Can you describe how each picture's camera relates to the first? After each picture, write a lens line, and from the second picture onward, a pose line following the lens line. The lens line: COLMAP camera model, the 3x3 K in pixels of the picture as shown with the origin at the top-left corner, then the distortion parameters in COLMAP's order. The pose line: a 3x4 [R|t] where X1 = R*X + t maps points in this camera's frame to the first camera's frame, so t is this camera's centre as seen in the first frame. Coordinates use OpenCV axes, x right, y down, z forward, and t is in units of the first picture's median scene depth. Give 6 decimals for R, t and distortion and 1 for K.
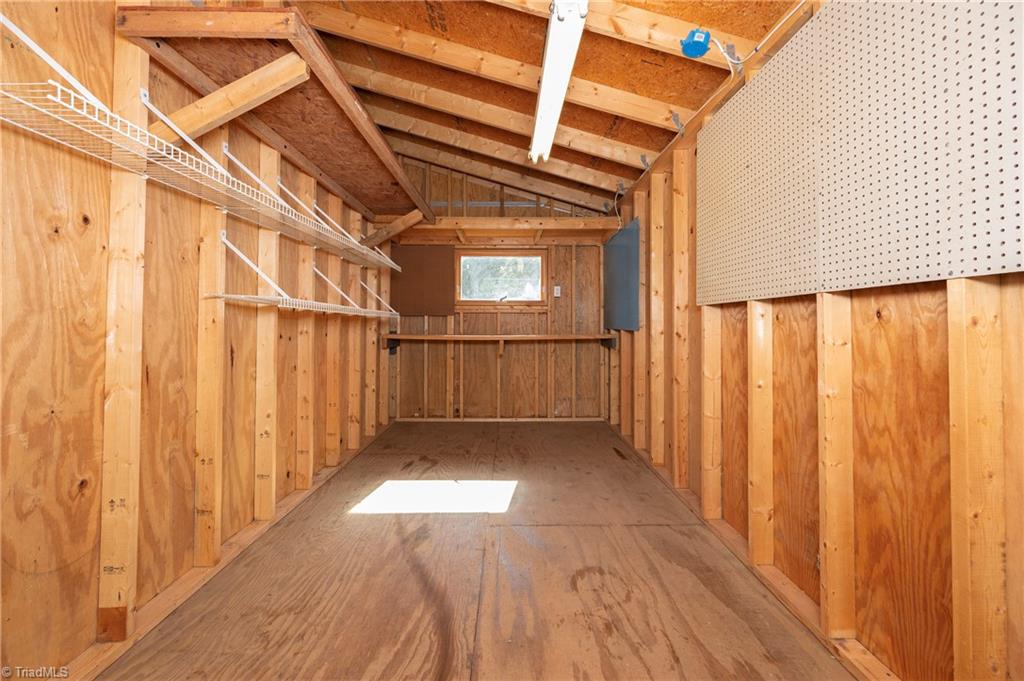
lens RADIAL K [[405.4, 0, 512.7], [0, 405.4, 330.4], [0, 0, 1]] dist [-0.002774, 0.000134]
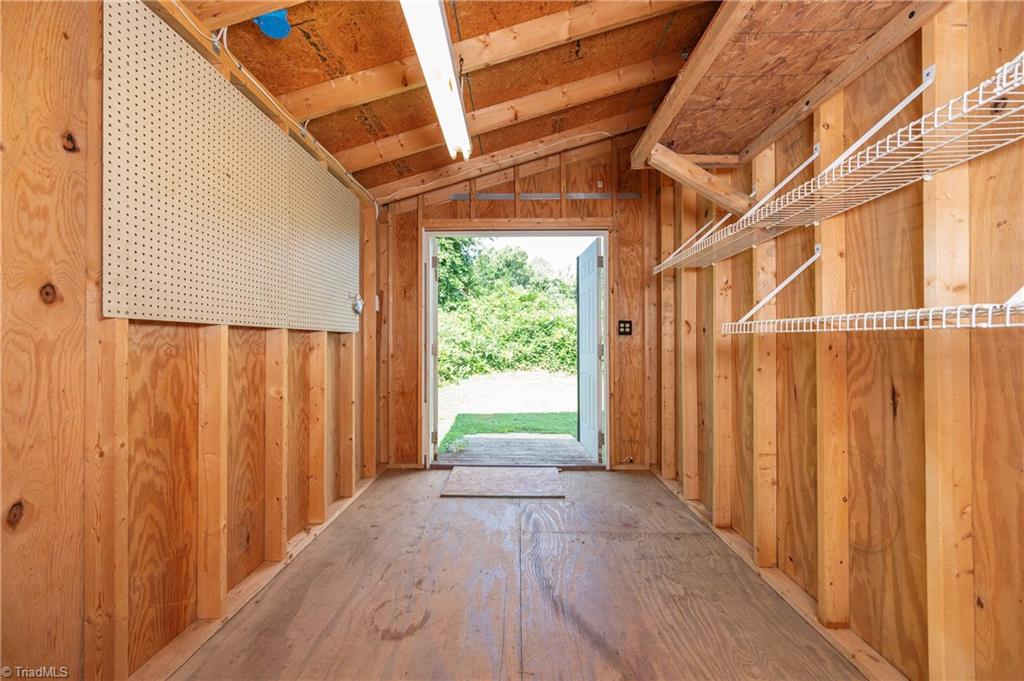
lens RADIAL K [[405.4, 0, 509.1], [0, 405.4, 341.2], [0, 0, 1]] dist [-0.002774, 0.000134]
pose [[-0.999479, -0.003028, 0.032141, -0.075219], [-0.003058, 0.999995, -0.000866, -0.037360], [-0.032138, -0.000964, -0.999483, 1.882346]]
